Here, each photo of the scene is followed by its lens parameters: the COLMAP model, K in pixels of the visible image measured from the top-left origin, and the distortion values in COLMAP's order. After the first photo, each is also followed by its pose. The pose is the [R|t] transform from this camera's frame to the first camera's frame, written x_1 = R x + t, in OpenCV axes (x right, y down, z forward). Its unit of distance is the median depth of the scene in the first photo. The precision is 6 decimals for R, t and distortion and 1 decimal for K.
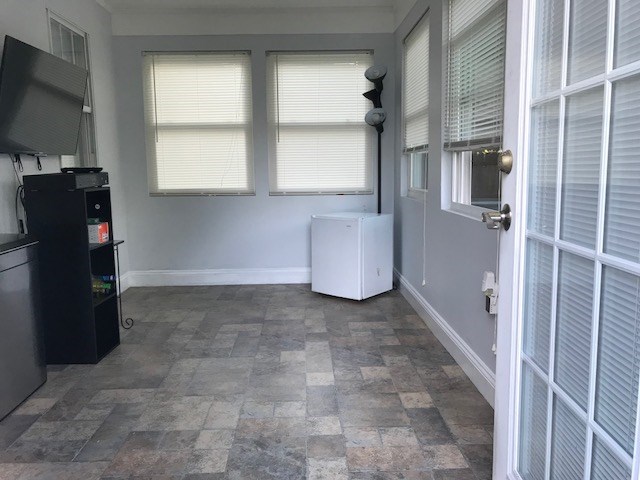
lens RADIAL K [[516.8, 0, 322.9], [0, 516.8, 238.9], [0, 0, 1]] dist [0.026941, -0.035098]
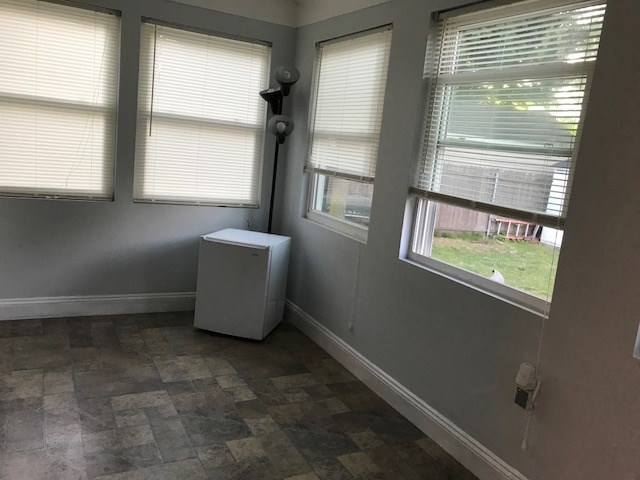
lens RADIAL K [[516.8, 0, 318.8], [0, 516.8, 238.5], [0, 0, 1]] dist [0.026941, -0.035098]
pose [[0.894071, 0.031304, 0.446829, -0.233290], [-0.060157, 0.996909, 0.050528, -0.100251], [-0.443866, -0.072056, 0.893191, 0.196769]]
